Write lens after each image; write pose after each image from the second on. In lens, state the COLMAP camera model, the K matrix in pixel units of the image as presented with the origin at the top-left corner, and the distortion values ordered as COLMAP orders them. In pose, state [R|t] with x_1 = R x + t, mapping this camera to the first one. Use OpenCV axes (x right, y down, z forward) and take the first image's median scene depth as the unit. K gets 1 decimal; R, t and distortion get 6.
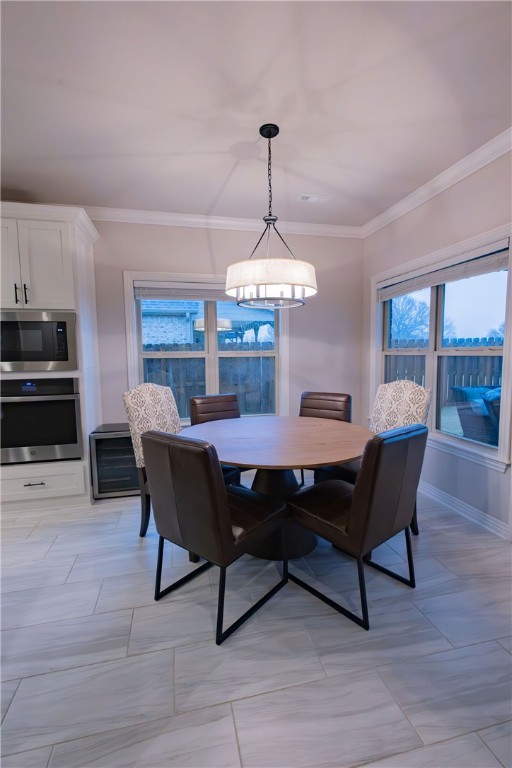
lens RADIAL K [[354.0, 0, 256.0], [0, 354.0, 384.0], [0, 0, 1]] dist [-0.000350, -0.000949]
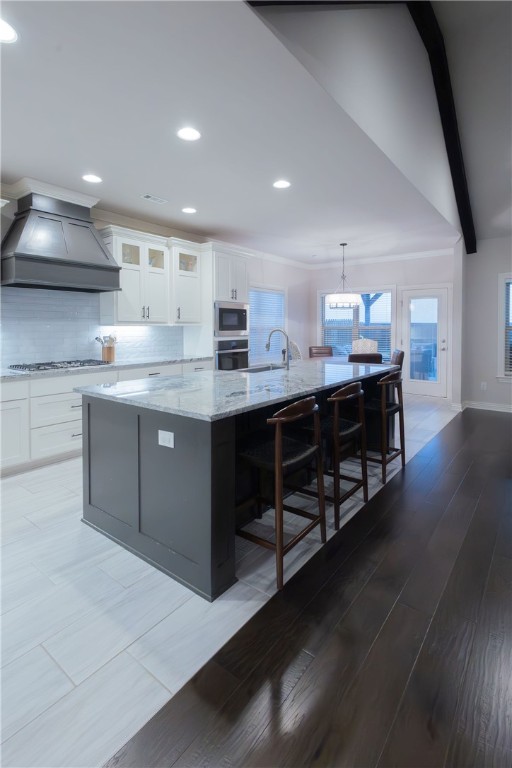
lens RADIAL K [[370.6, 0, 247.6], [0, 370.6, 340.1], [0, 0, 1]] dist [0.000997, -0.000124]
pose [[0.784258, -0.008156, 0.620381, -1.805518], [0.043986, 0.998128, -0.042484, 0.071361], [-0.618873, 0.060607, 0.783149, -0.549602]]
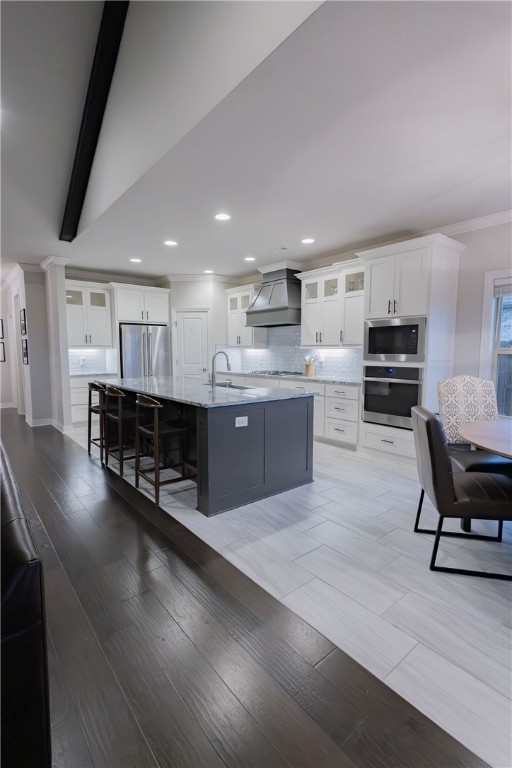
lens RADIAL K [[354.0, 0, 256.0], [0, 354.0, 384.0], [0, 0, 1]] dist [-0.000350, -0.000949]
pose [[0.444545, 0.100330, -0.890120, 0.394547], [-0.082880, 0.994052, 0.070653, 0.000047], [0.891914, 0.042365, 0.450216, -0.119919]]
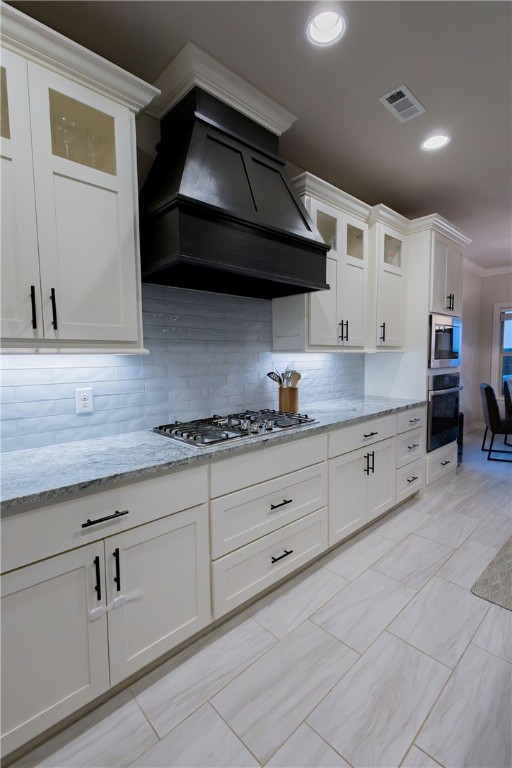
lens RADIAL K [[354.0, 0, 256.0], [0, 354.0, 384.0], [0, 0, 1]] dist [-0.000350, -0.000949]
pose [[0.862132, -0.035101, 0.505466, -1.827651], [0.042741, 0.999080, -0.003519, -0.003313], [-0.504878, 0.024638, 0.862839, 0.309370]]
